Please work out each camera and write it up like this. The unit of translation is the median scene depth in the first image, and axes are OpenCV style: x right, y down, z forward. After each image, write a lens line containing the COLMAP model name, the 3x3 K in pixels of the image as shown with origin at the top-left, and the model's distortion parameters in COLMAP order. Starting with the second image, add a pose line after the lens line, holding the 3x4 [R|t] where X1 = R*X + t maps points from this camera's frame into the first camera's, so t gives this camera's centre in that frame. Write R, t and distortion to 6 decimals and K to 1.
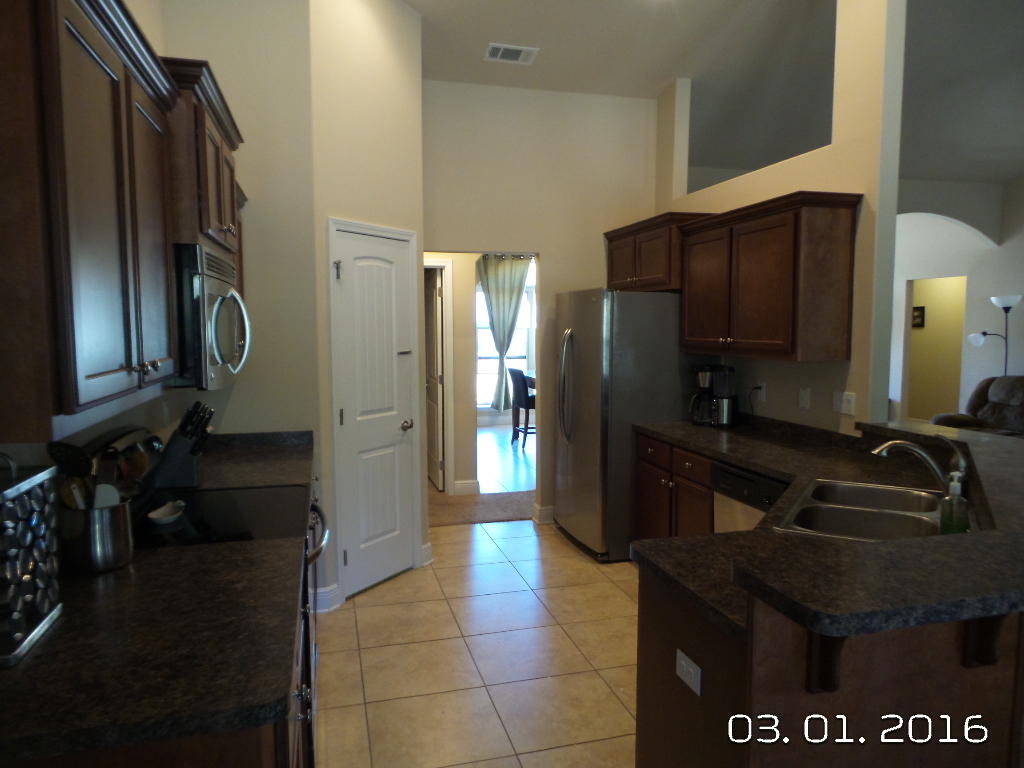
lens RADIAL K [[710.2, 0, 519.4], [0, 710.2, 387.7], [0, 0, 1]] dist [-0.000355, 0.007626]
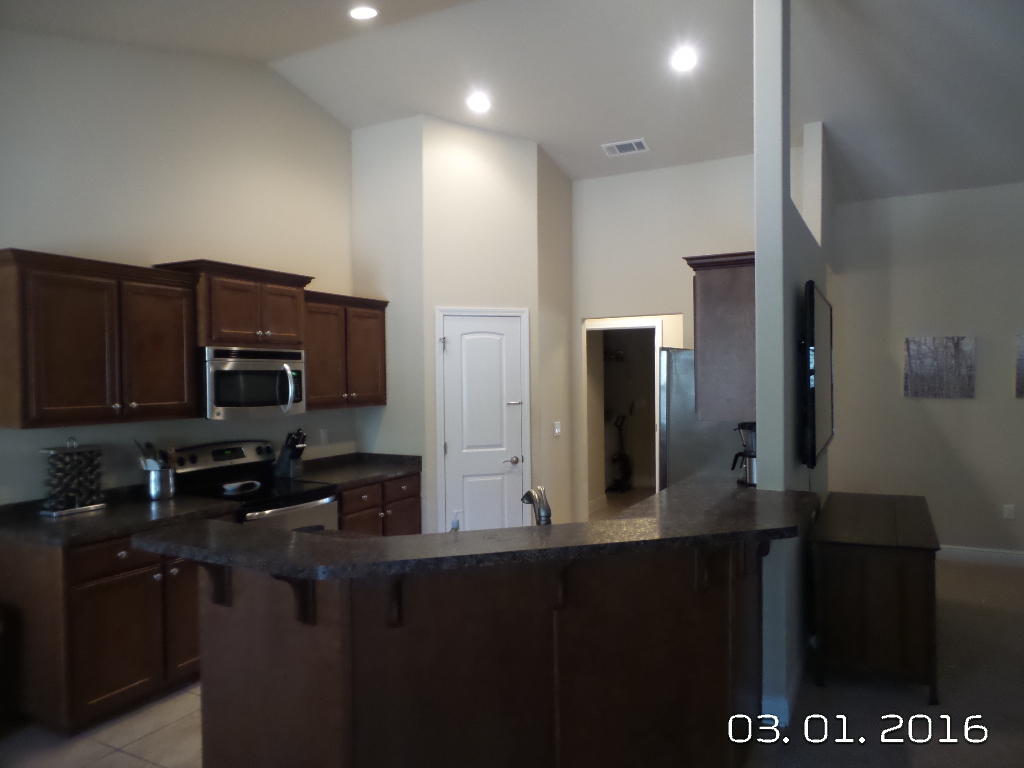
lens RADIAL K [[730.4, 0, 527.4], [0, 730.4, 384.5], [0, 0, 1]] dist [0.002609, 0.005029]
pose [[0.728136, 0.002525, -0.685428, 0.782929], [-0.048107, 0.997715, -0.047429, -0.021690], [0.683742, 0.067509, 0.726594, 0.054346]]
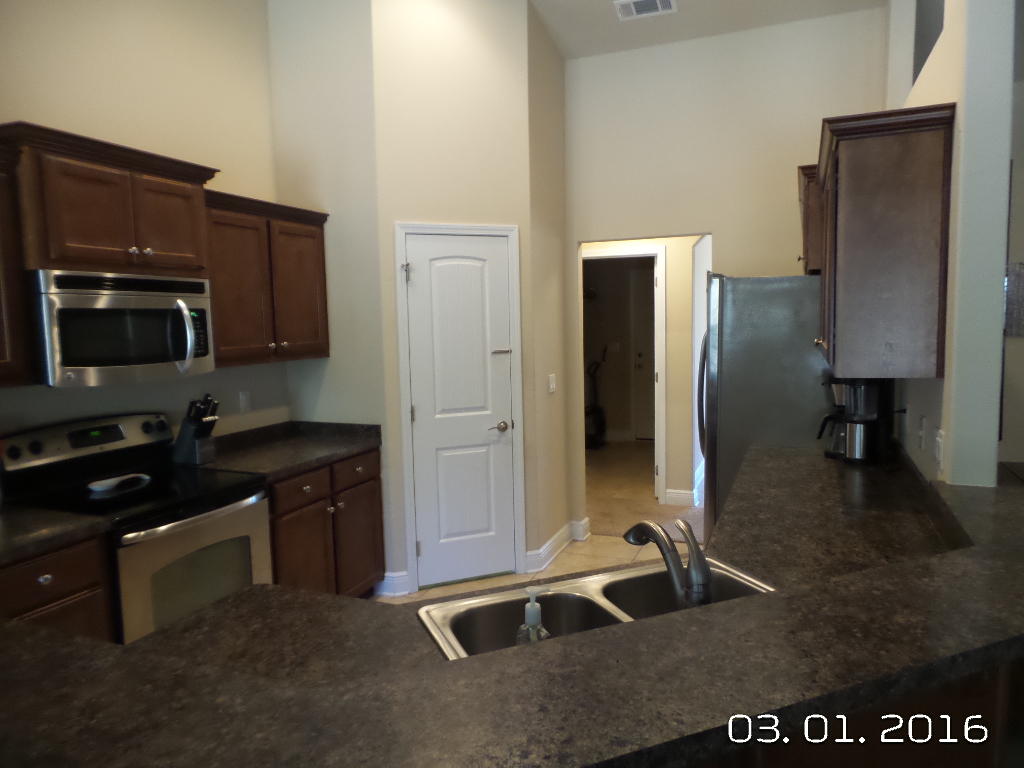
lens RADIAL K [[710.2, 0, 519.4], [0, 710.2, 387.7], [0, 0, 1]] dist [-0.000355, 0.007626]
pose [[0.792327, 0.045021, -0.608433, 0.466248], [-0.032514, 0.998972, 0.031578, -0.032352], [0.609229, -0.005237, 0.792977, 0.247724]]
